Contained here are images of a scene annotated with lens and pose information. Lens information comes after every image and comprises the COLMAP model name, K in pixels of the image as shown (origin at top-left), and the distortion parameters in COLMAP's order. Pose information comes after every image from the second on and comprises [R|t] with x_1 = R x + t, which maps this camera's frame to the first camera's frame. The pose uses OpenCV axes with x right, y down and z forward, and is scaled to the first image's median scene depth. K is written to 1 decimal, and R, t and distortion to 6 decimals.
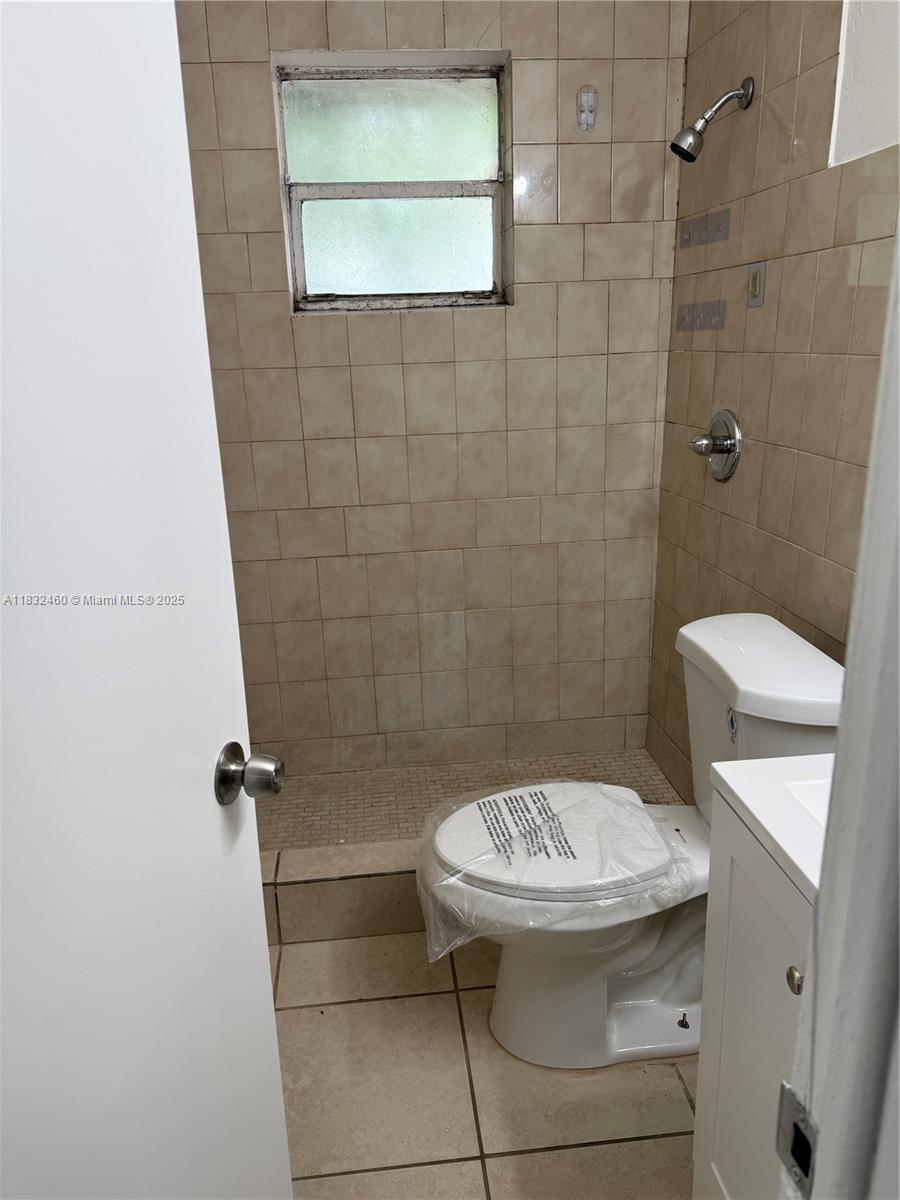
lens RADIAL K [[838.8, 0, 445.4], [0, 838.8, 618.3], [0, 0, 1]] dist [0.048856, -0.075258]
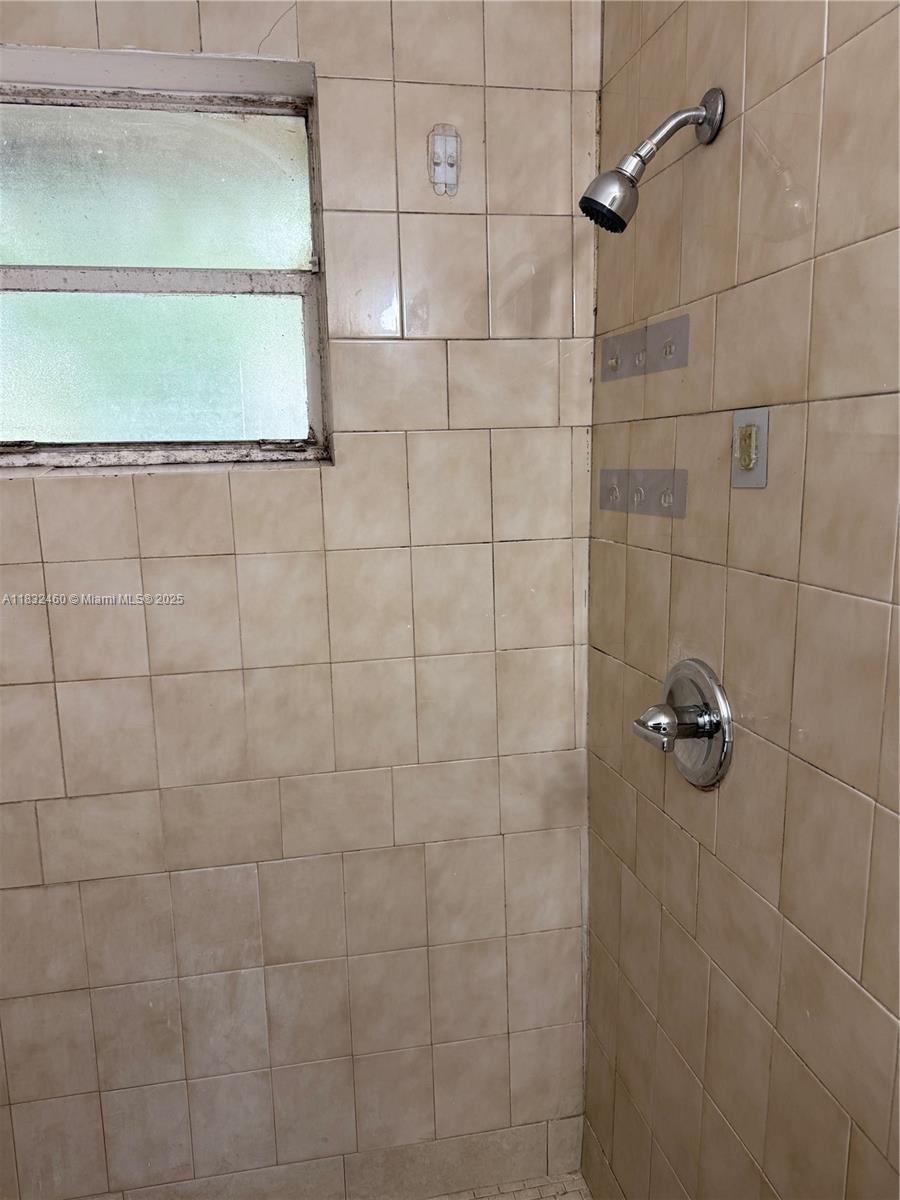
lens RADIAL K [[853.0, 0, 450.0], [0, 853.0, 600.0], [0, 0, 1]] dist [0.088903, -0.120019]
pose [[0.996056, -0.002924, 0.088680, 0.106209], [0.016968, 0.987289, -0.158028, -0.174405], [-0.087091, 0.158909, 0.983444, 0.398833]]
